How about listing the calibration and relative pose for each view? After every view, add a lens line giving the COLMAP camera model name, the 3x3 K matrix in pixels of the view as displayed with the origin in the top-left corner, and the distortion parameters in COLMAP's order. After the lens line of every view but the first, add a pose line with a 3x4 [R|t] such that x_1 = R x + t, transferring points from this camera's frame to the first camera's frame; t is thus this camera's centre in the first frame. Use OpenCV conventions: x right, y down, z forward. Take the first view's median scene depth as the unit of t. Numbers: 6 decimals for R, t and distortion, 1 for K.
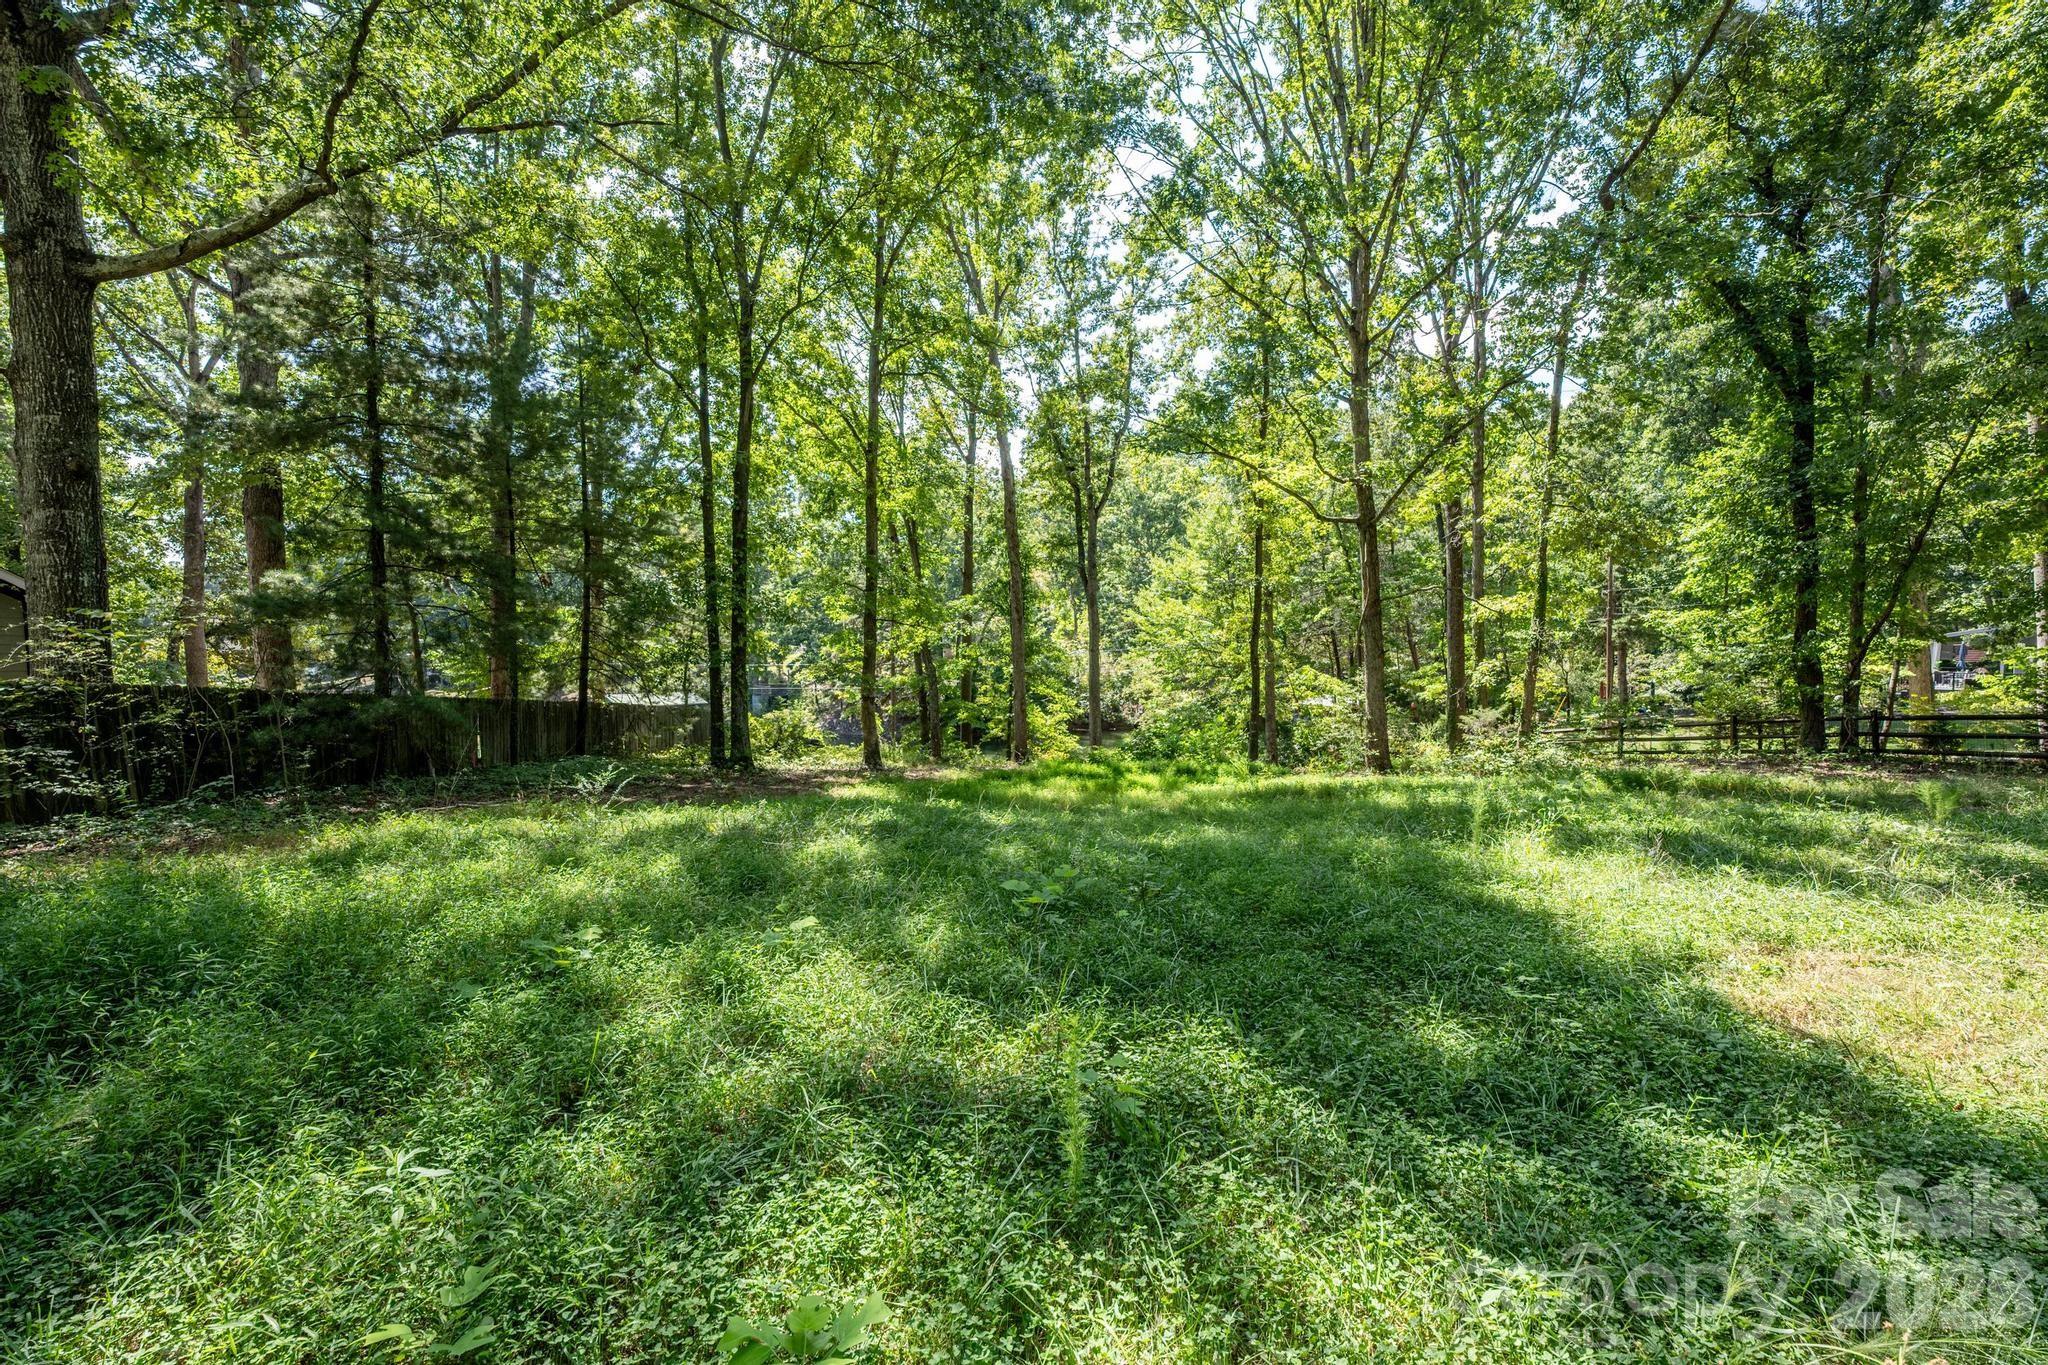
lens RADIAL K [[805.2, 0, 1022.8], [0, 805.2, 684.0], [0, 0, 1]] dist [-0.000527, 0.000047]
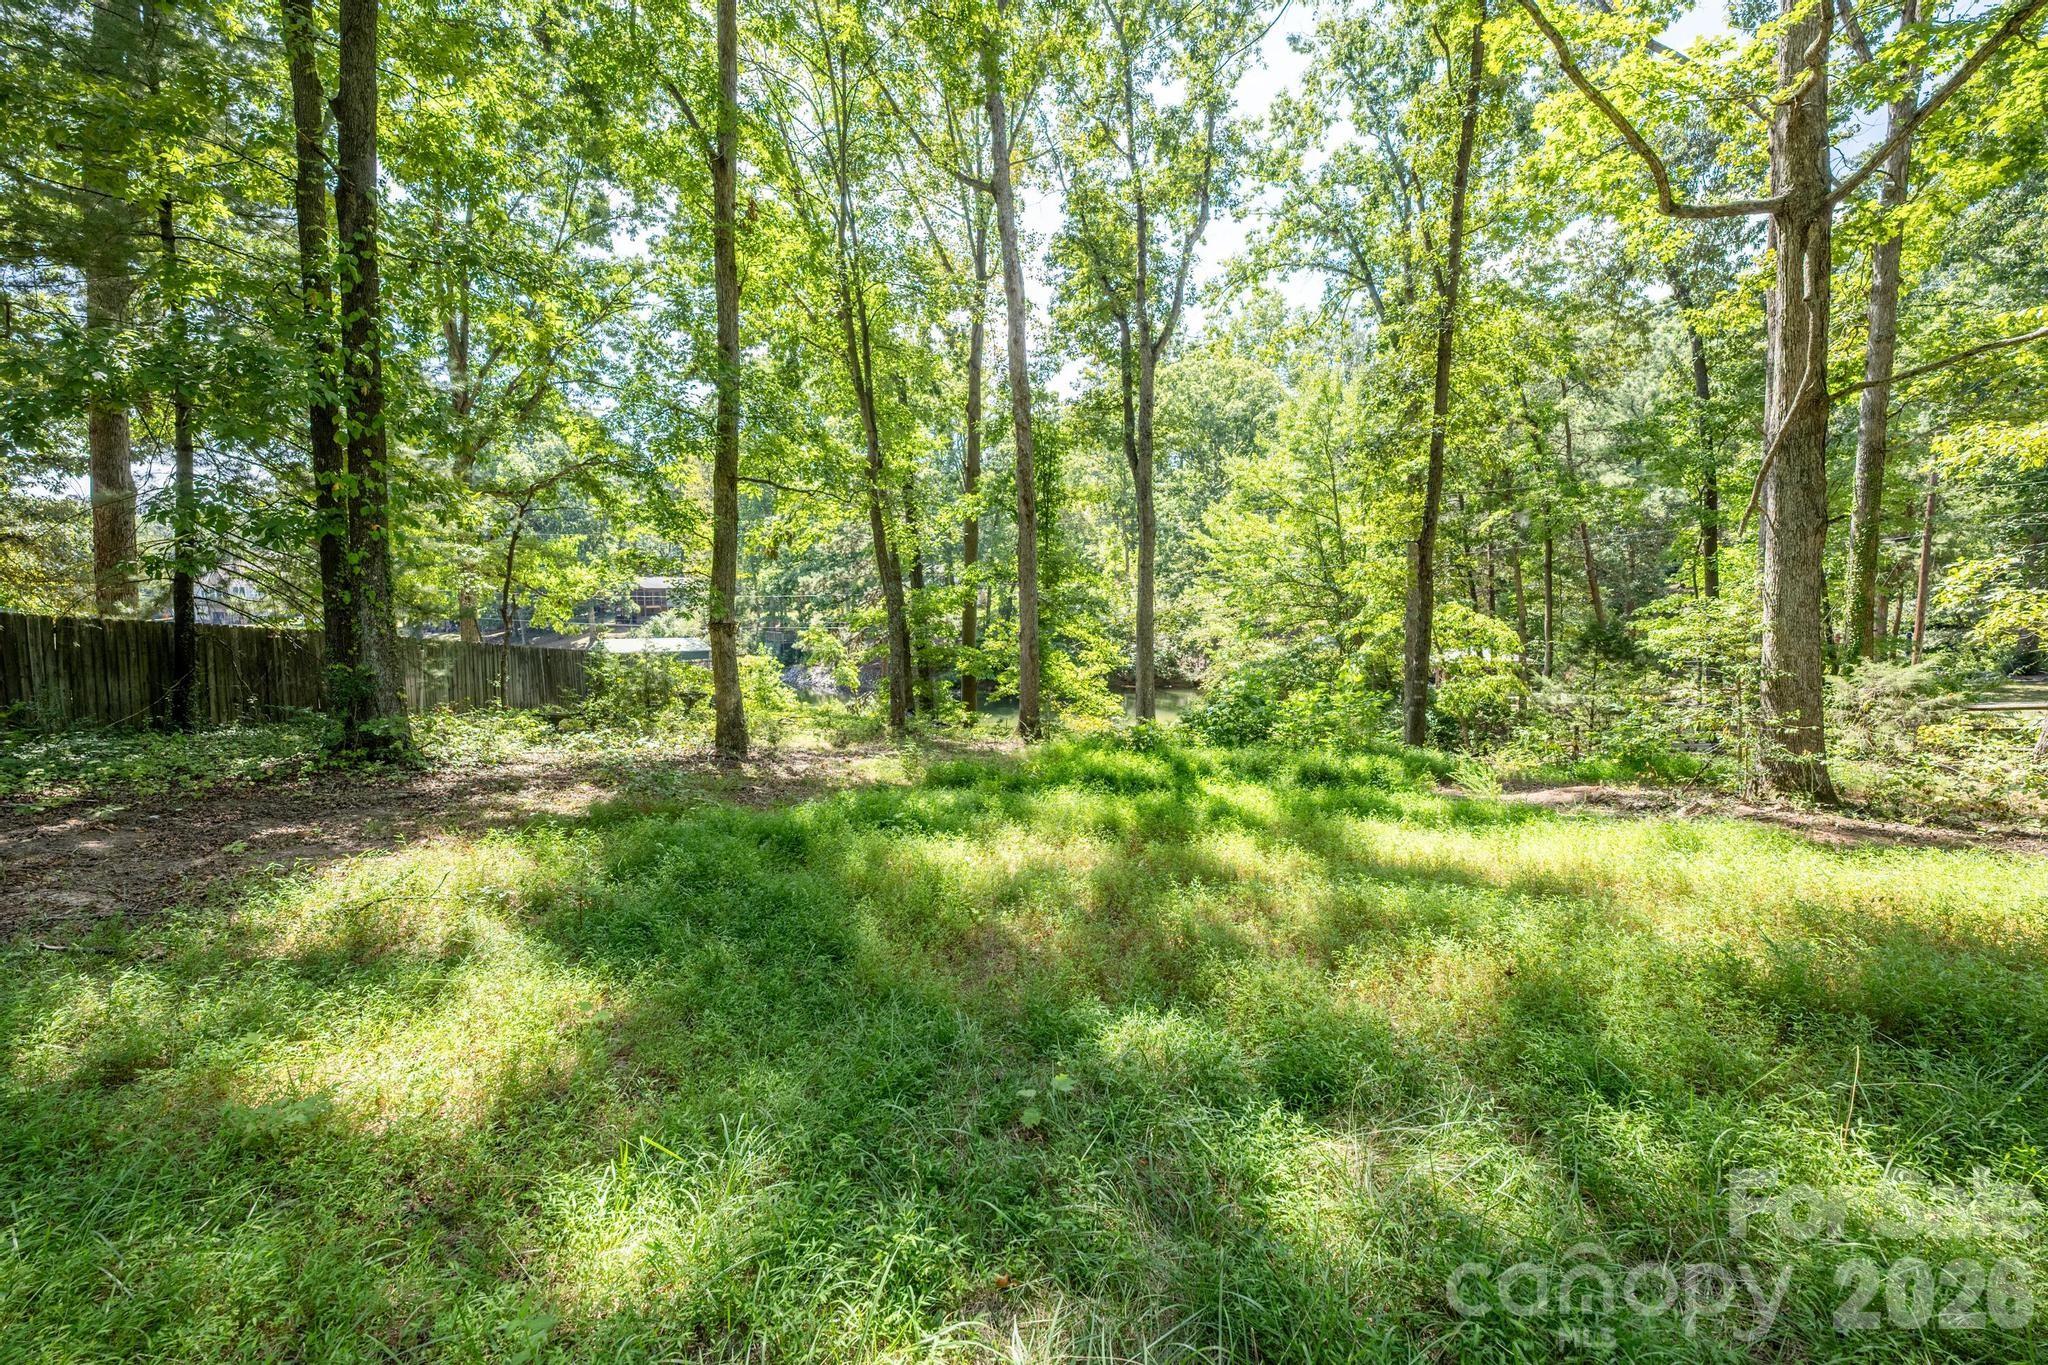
lens RADIAL K [[805.2, 0, 1022.8], [0, 805.2, 684.0], [0, 0, 1]] dist [-0.000527, 0.000047]
pose [[0.997723, 0.018086, -0.064979, 0.028110], [-0.014400, 0.998284, 0.056765, 0.014486], [0.065894, -0.055700, 0.996271, 0.284561]]
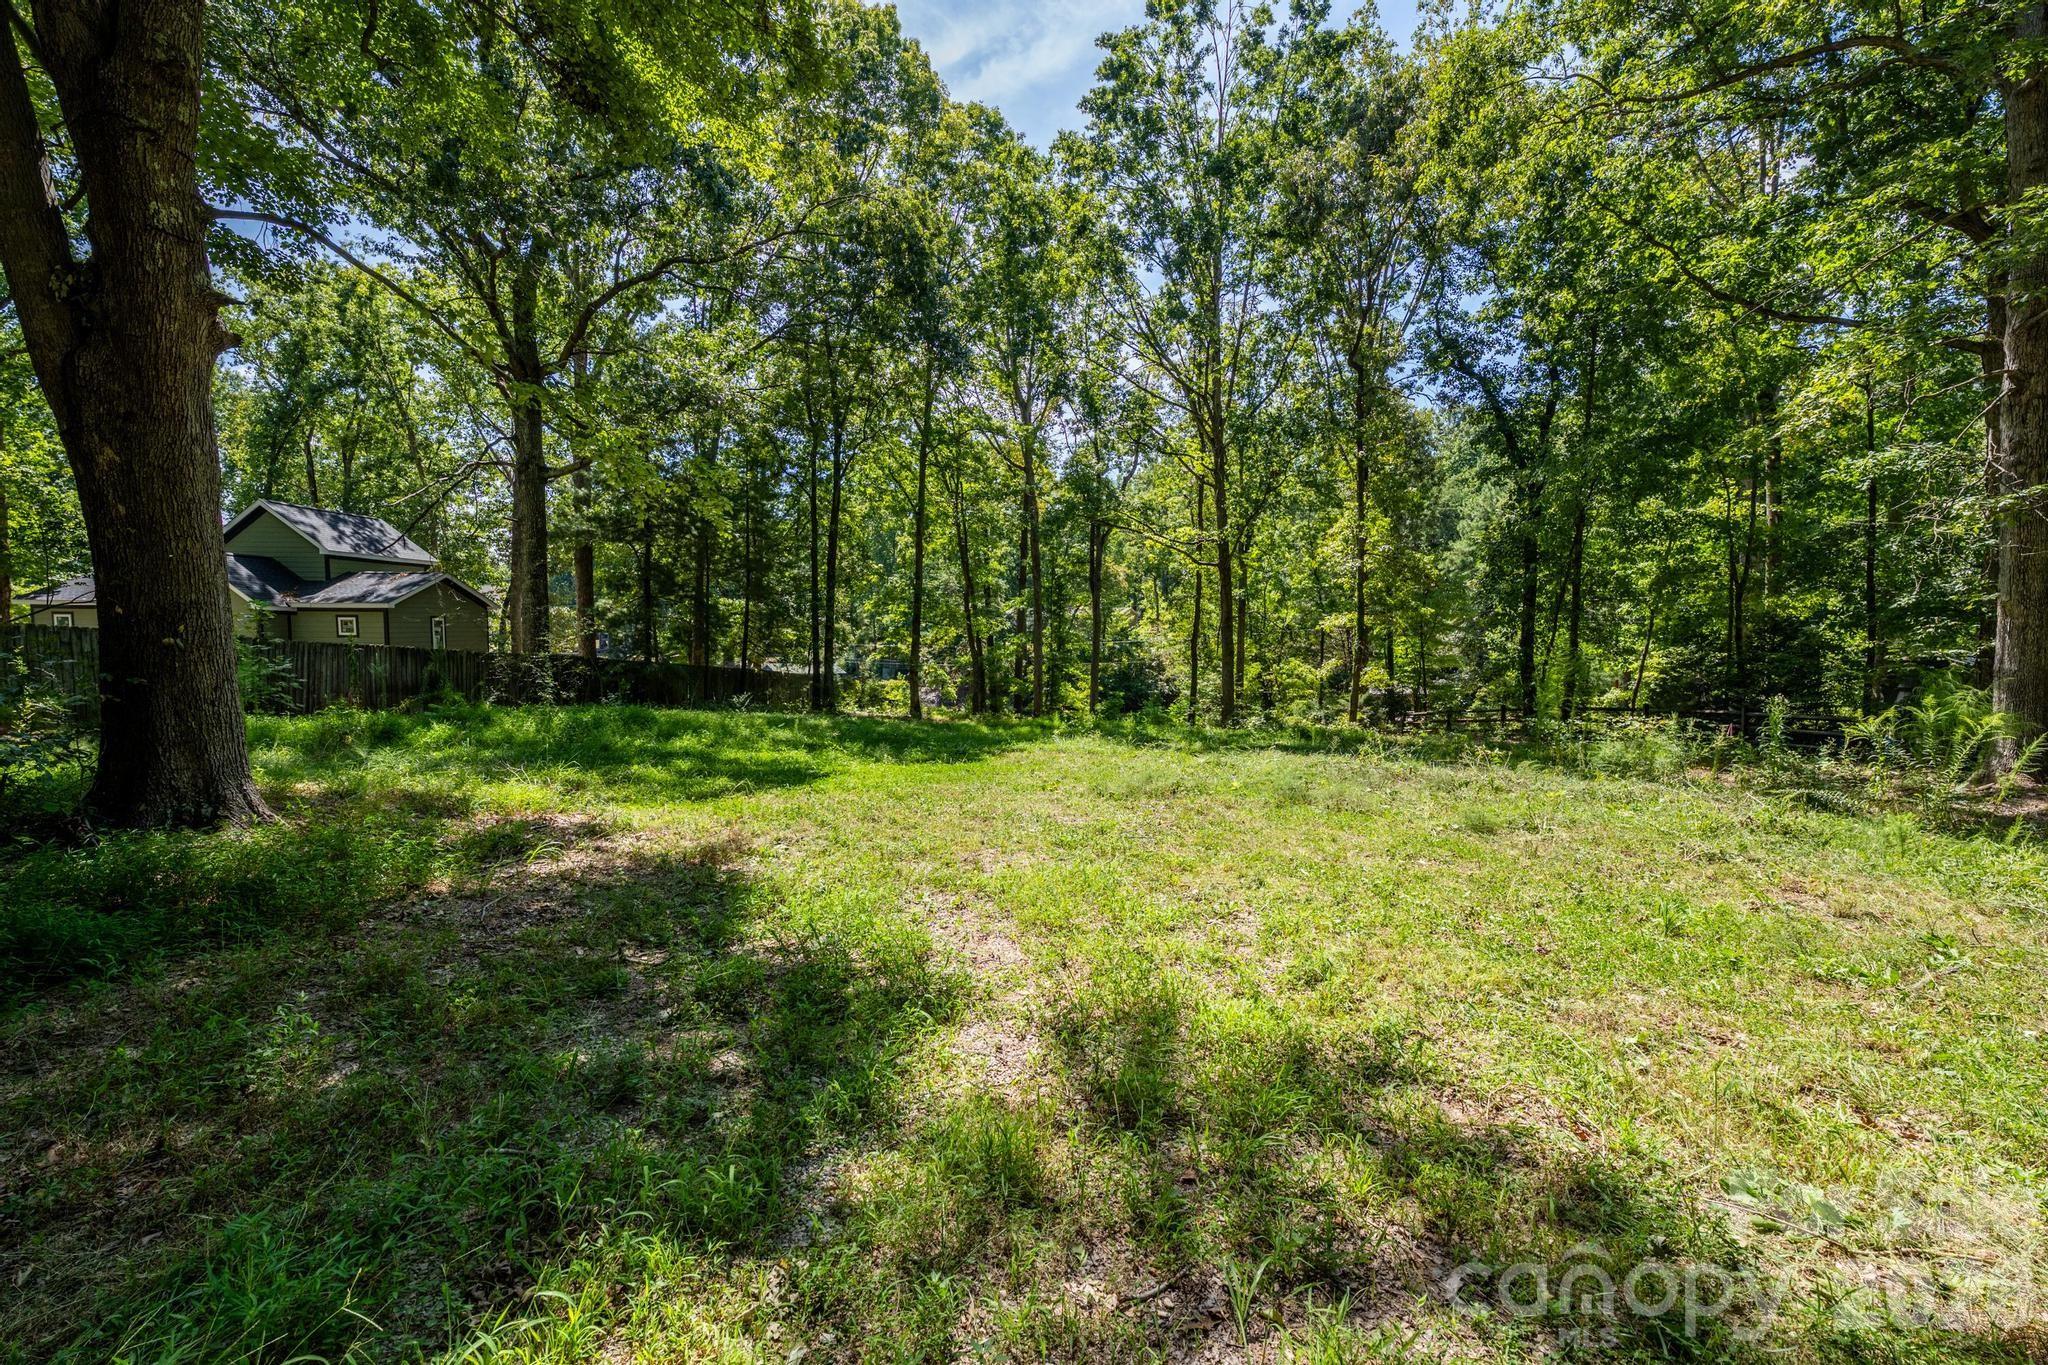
lens RADIAL K [[805.2, 0, 1022.8], [0, 805.2, 684.0], [0, 0, 1]] dist [-0.000527, 0.000047]
pose [[0.983845, 0.038502, -0.174836, 0.173727], [-0.033575, 0.998954, 0.031052, -0.009410], [0.175848, -0.024681, 0.984108, -0.297682]]
